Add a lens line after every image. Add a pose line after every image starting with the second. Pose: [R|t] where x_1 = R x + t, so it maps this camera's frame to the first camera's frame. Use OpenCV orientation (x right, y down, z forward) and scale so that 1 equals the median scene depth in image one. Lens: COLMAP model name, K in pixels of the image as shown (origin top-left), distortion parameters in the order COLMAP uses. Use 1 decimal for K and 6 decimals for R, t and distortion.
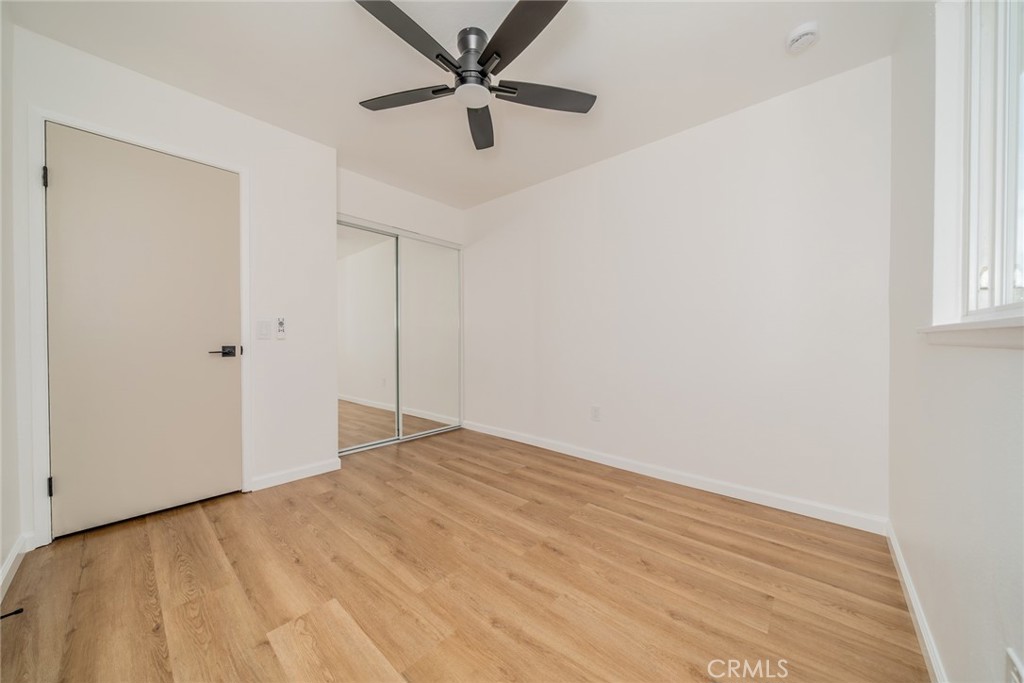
lens RADIAL K [[349.5, 0, 505.7], [0, 349.5, 341.6], [0, 0, 1]] dist [-0.005566, -0.000033]
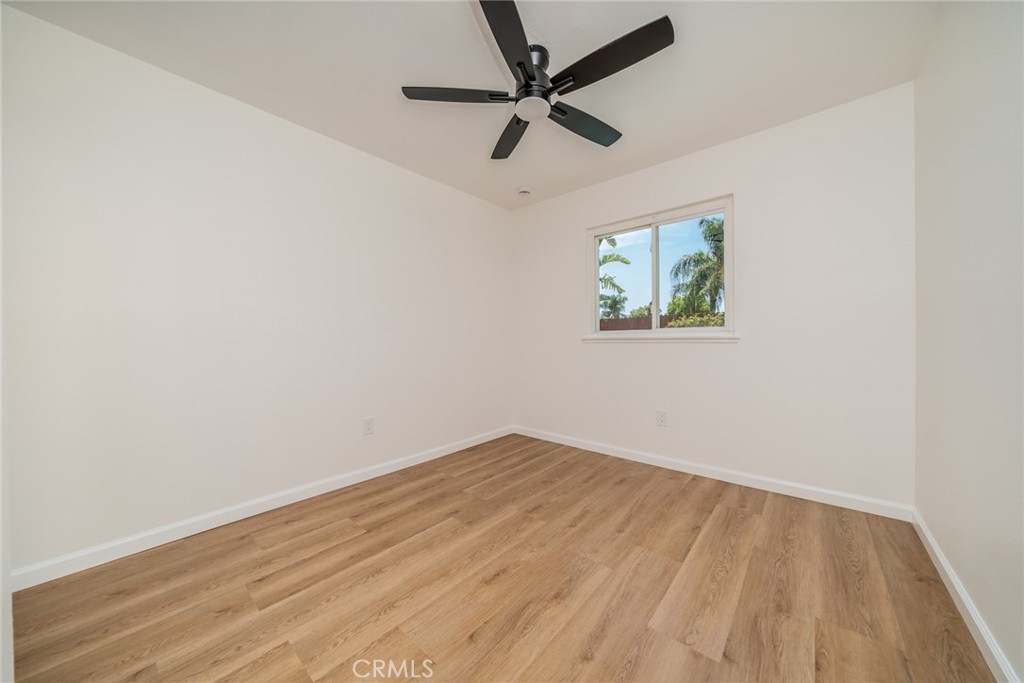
lens RADIAL K [[349.5, 0, 508.0], [0, 349.5, 339.9], [0, 0, 1]] dist [-0.005566, -0.000033]
pose [[-0.010386, -0.002321, 0.999943, -1.024194], [0.019136, 0.999814, 0.002519, -0.024815], [-0.999763, 0.019161, -0.010340, 0.990366]]
